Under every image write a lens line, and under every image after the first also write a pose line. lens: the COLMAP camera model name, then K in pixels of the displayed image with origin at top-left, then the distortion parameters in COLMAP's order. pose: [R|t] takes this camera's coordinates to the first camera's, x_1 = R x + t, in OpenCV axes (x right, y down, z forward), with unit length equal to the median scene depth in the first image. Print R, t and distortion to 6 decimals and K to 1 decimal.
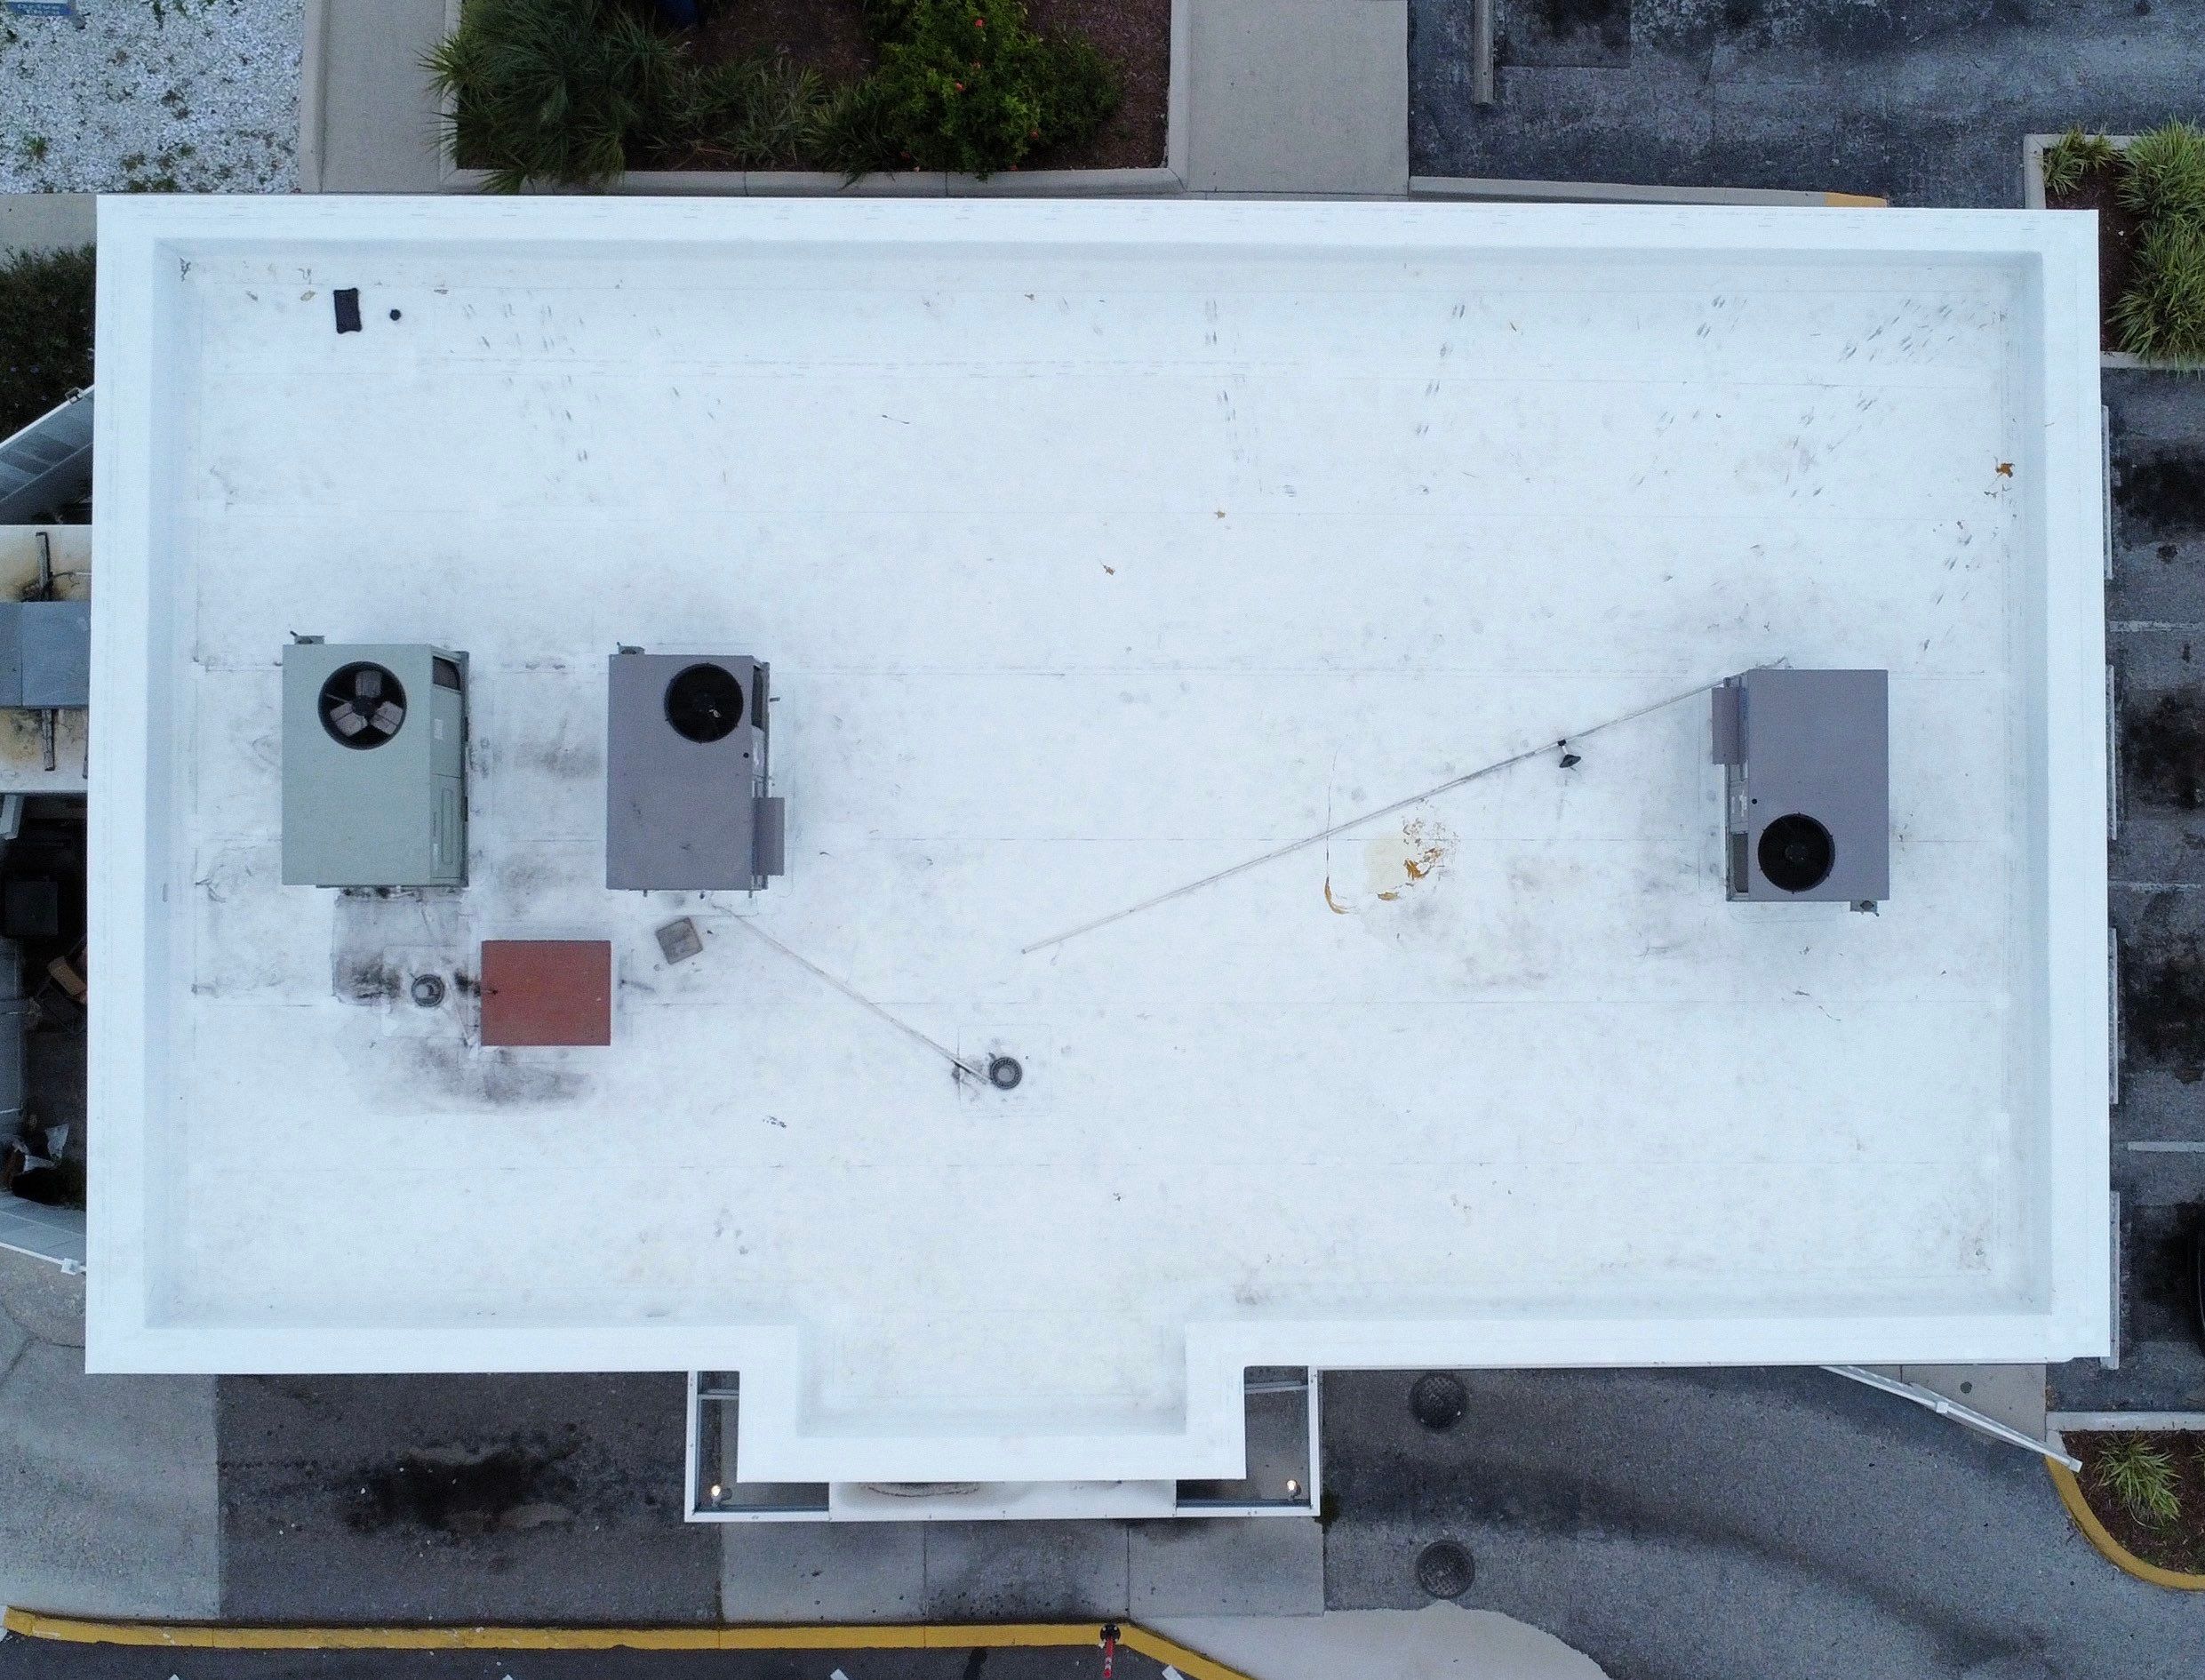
lens RADIAL K [[2571.1, 0, 1234.0], [0, 2571.1, 840.2], [0, 0, 1]] dist [-0.018119, -0.032328]
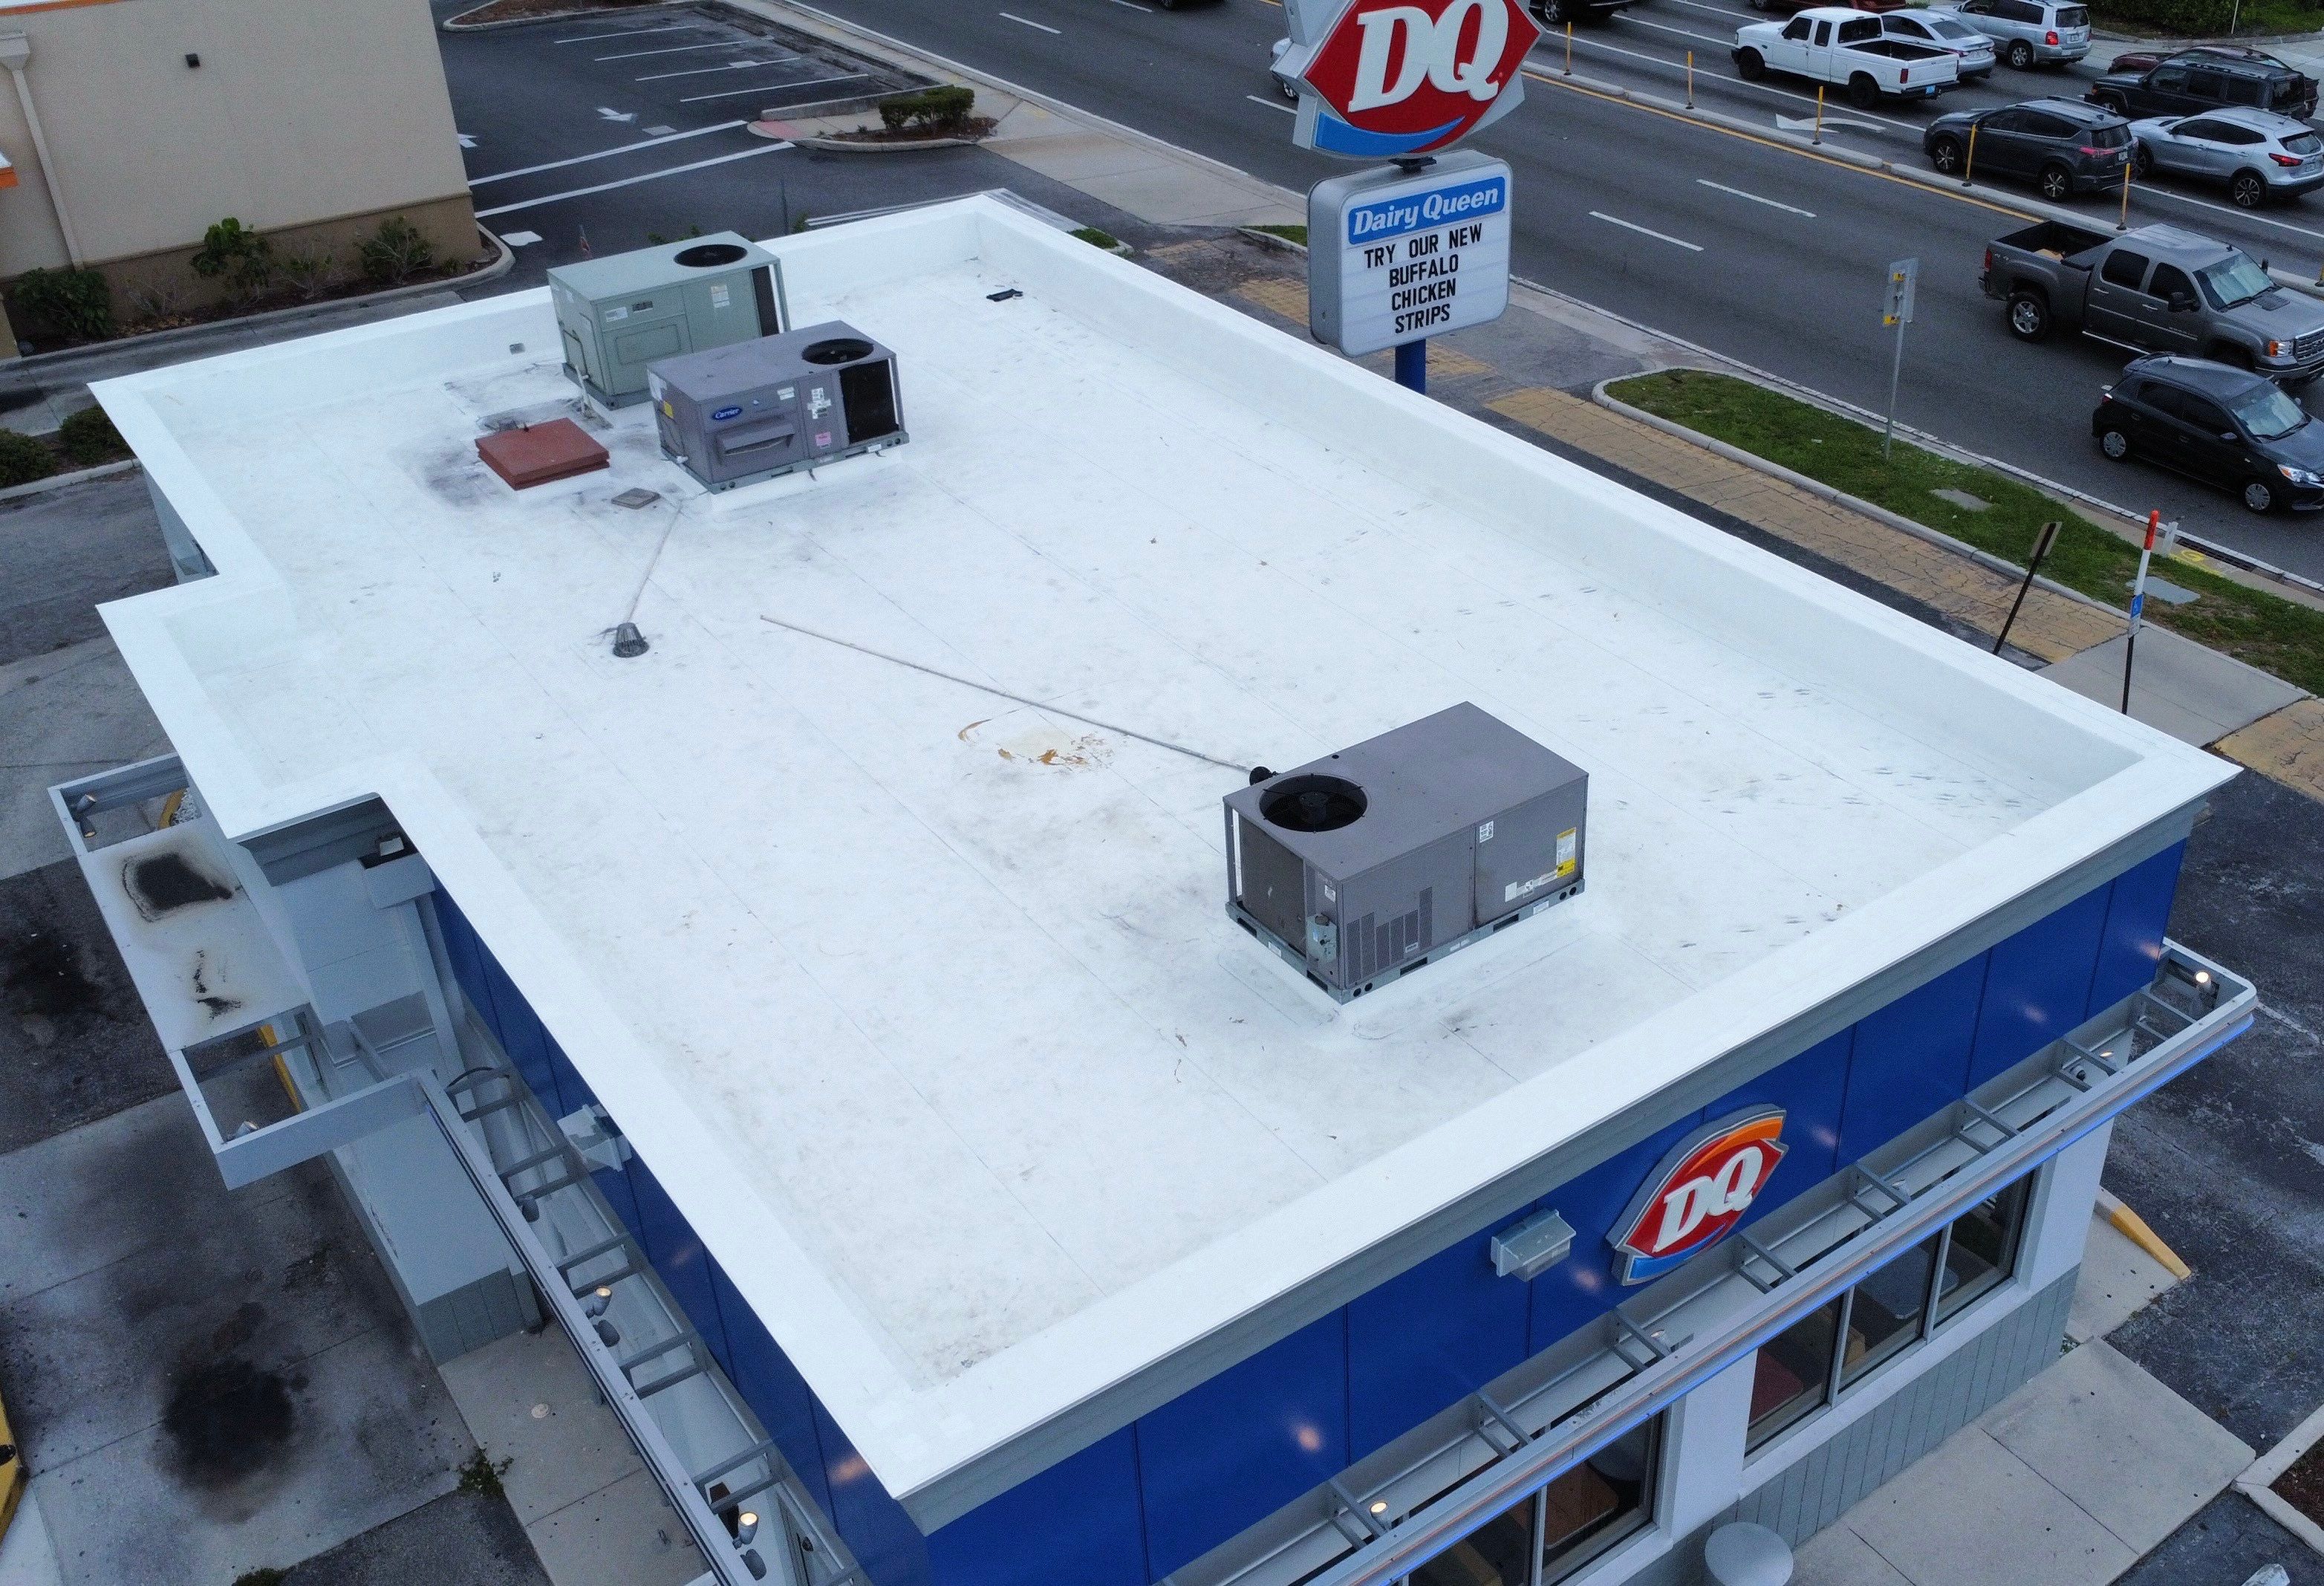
lens RADIAL K [[2155.1, 0, 1351.3], [0, 2155.1, 828.5], [0, 0, 1]] dist [-0.014838, -0.034818]
pose [[0.602392, 0.392412, -0.695080, 0.621842], [-0.796814, 0.346935, -0.494695, 0.285999], [0.047023, 0.851850, 0.521670, 0.660379]]
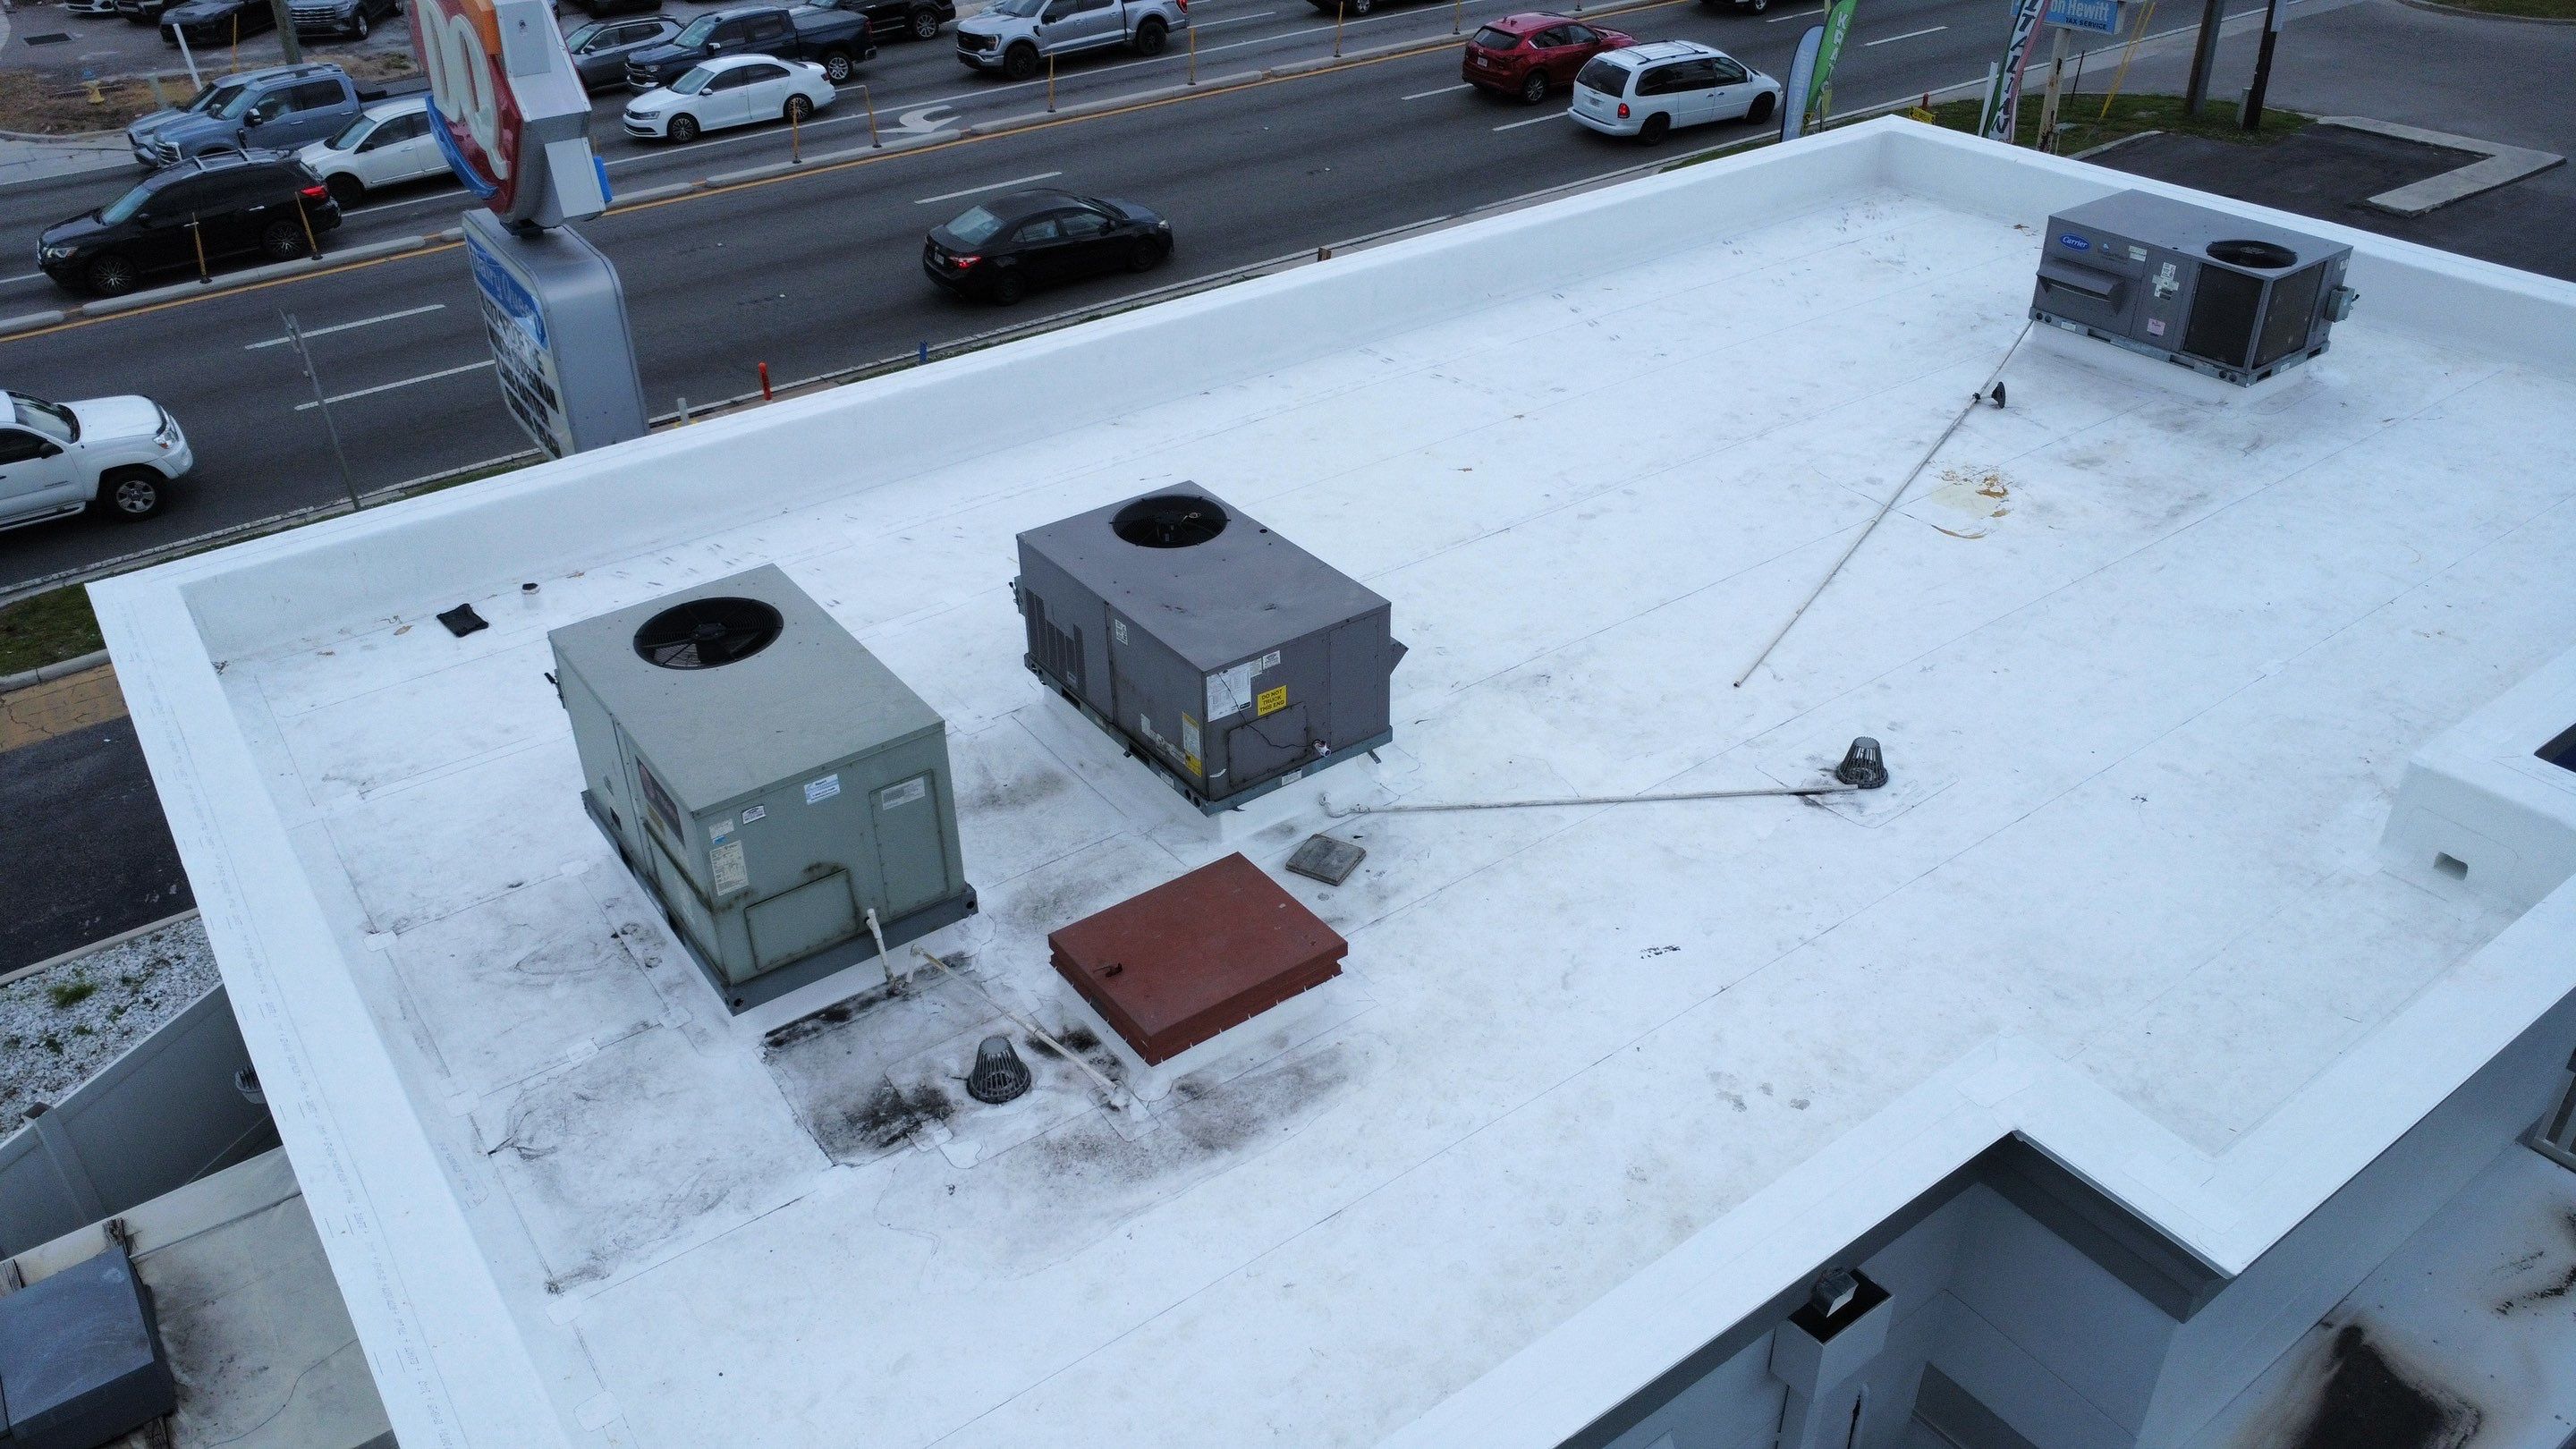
lens RADIAL K [[1869.2, 0, 1273.5], [0, 1869.2, 717.0], [0, 0, 1]] dist [-0.011205, -0.039322]
pose [[0.811432, -0.353883, 0.465129, -0.412472], [0.583142, 0.437086, -0.684763, 0.312677], [0.039025, 0.826875, 0.561030, 0.719046]]
